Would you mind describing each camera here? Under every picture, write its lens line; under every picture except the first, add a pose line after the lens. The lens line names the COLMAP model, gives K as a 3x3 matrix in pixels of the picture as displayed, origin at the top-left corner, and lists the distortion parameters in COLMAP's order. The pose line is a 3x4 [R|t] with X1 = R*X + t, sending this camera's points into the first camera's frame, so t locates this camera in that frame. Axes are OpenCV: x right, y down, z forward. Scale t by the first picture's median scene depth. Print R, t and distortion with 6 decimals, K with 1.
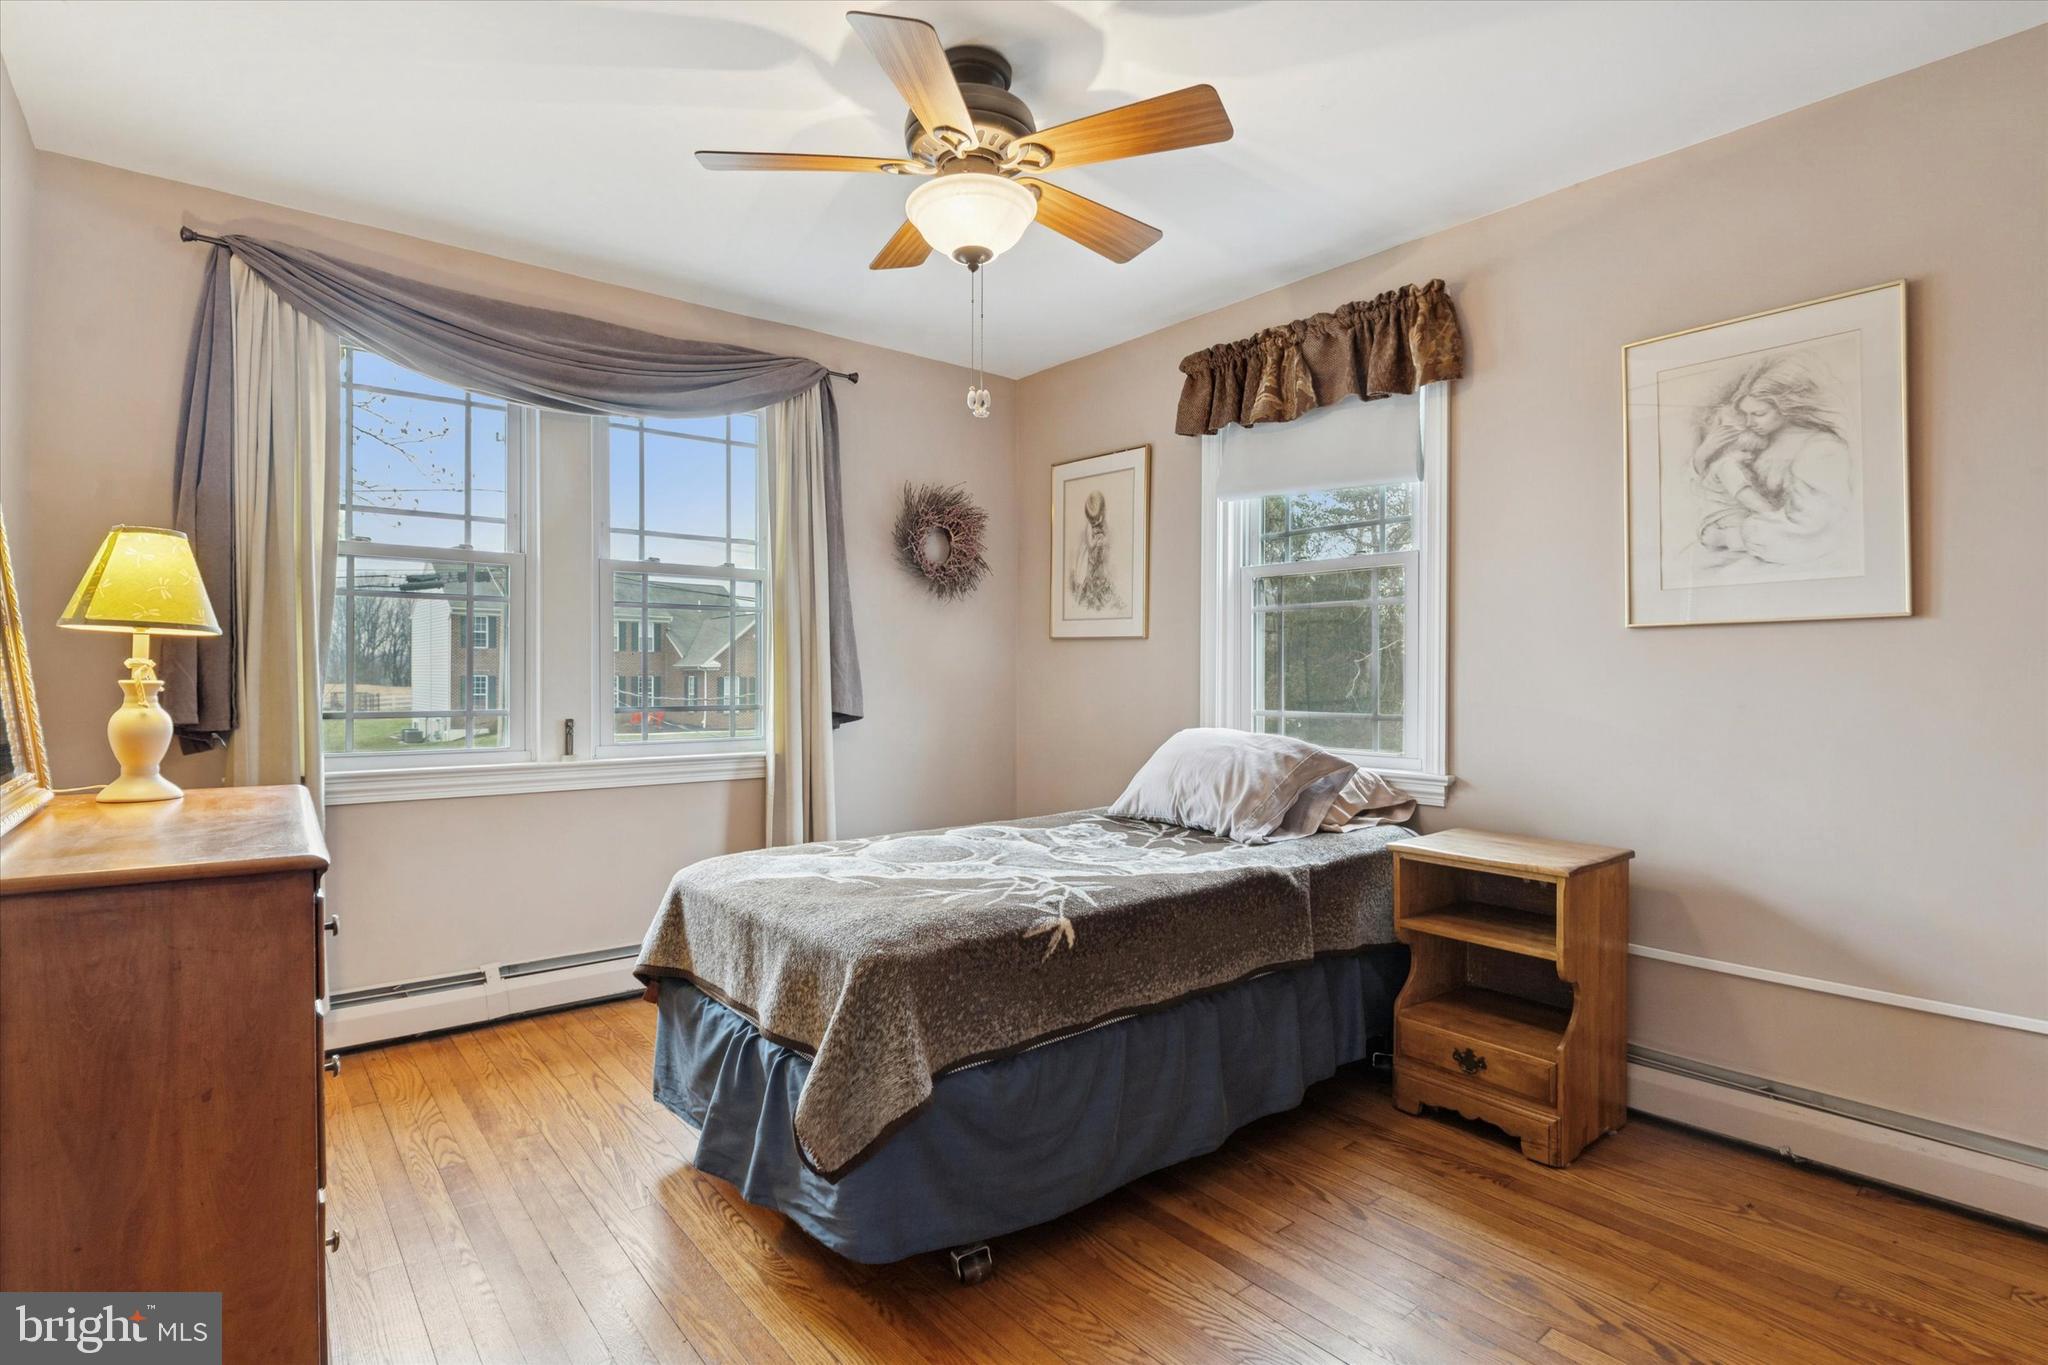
lens RADIAL K [[1010.9, 0, 1019.7], [0, 1010.9, 679.8], [0, 0, 1]] dist [-0.006670, 0.000093]
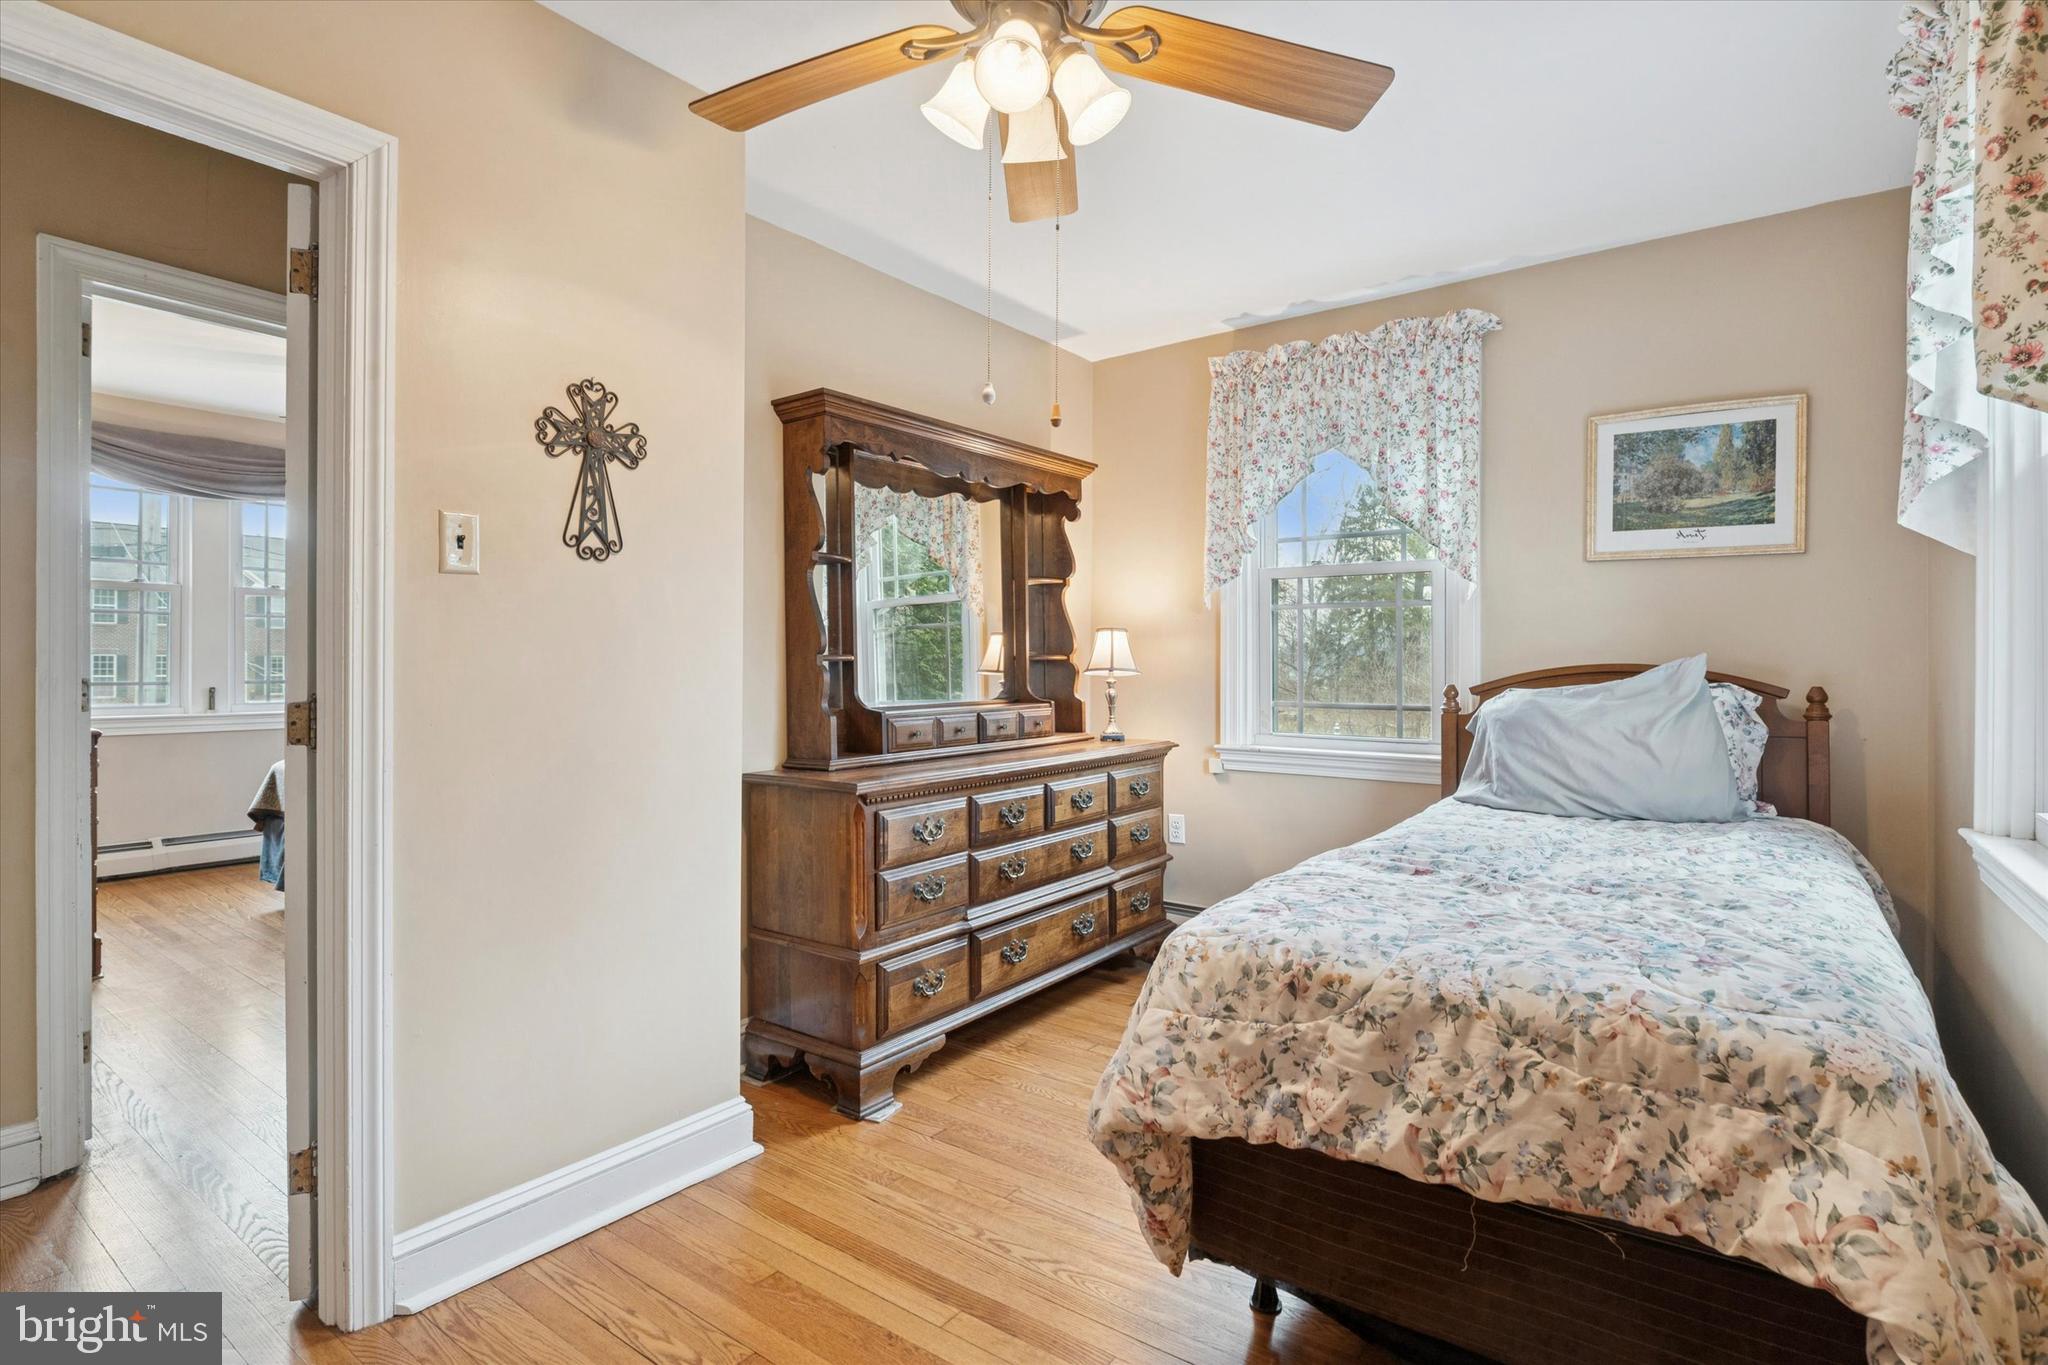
lens RADIAL K [[1010.9, 0, 1027.6], [0, 1010.9, 671.3], [0, 0, 1]] dist [-0.006670, 0.000093]
pose [[0.968637, 0.002619, 0.248466, 0.446617], [-0.002210, 0.999996, -0.001924, 0.013091], [-0.248470, 0.001315, 0.968639, -0.946780]]
